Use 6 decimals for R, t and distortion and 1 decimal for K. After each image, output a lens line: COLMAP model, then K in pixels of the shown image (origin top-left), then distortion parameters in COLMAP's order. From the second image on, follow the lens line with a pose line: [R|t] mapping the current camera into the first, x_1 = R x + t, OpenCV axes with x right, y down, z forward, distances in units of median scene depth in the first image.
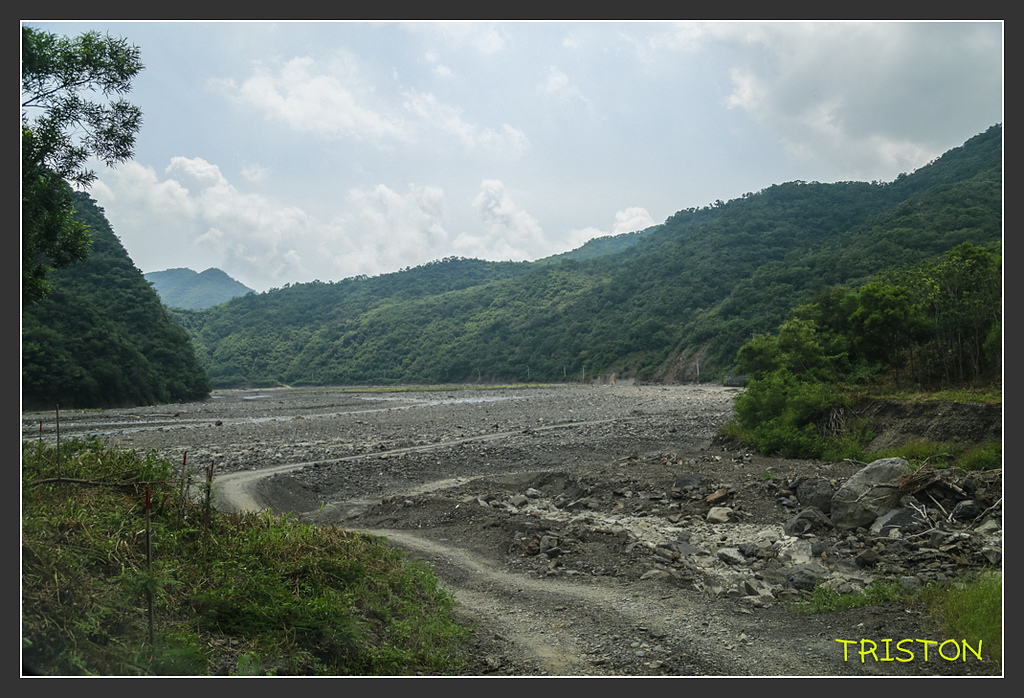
lens RADIAL K [[821.1, 0, 505.3], [0, 821.1, 355.1], [0, 0, 1]] dist [-0.038164, 0.044129]
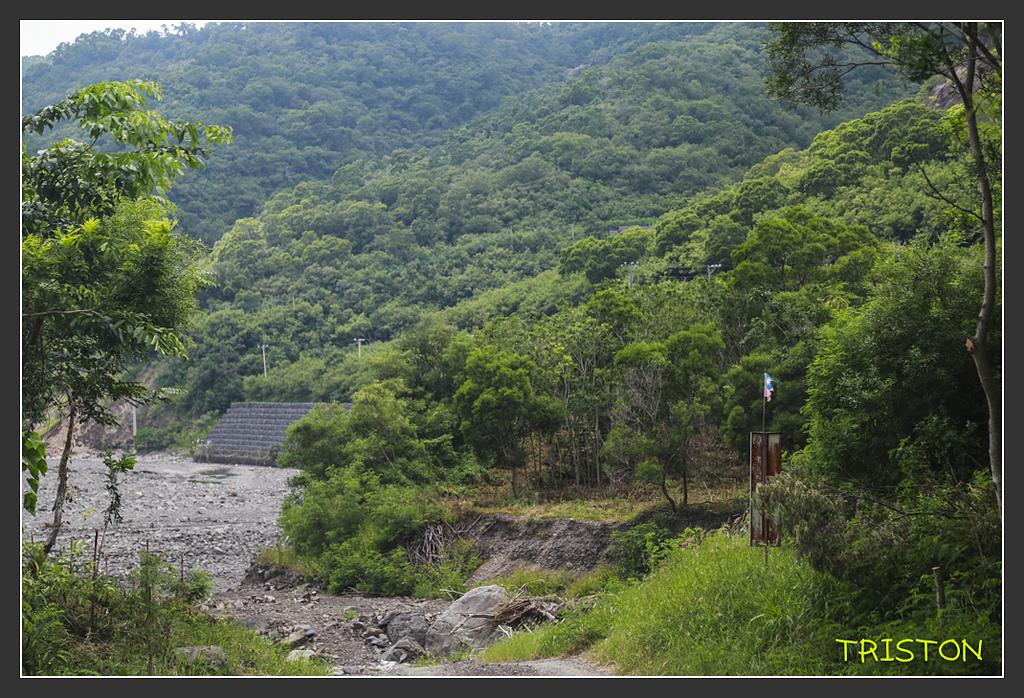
lens RADIAL K [[2094.5, 0, 508.6], [0, 2094.5, 348.0], [0, 0, 1]] dist [0.290463, 0.000000]
pose [[0.912376, 0.030937, 0.408182, -0.217196], [-0.026838, 0.999515, -0.015767, -0.047168], [-0.408472, 0.003430, 0.912765, -0.529235]]
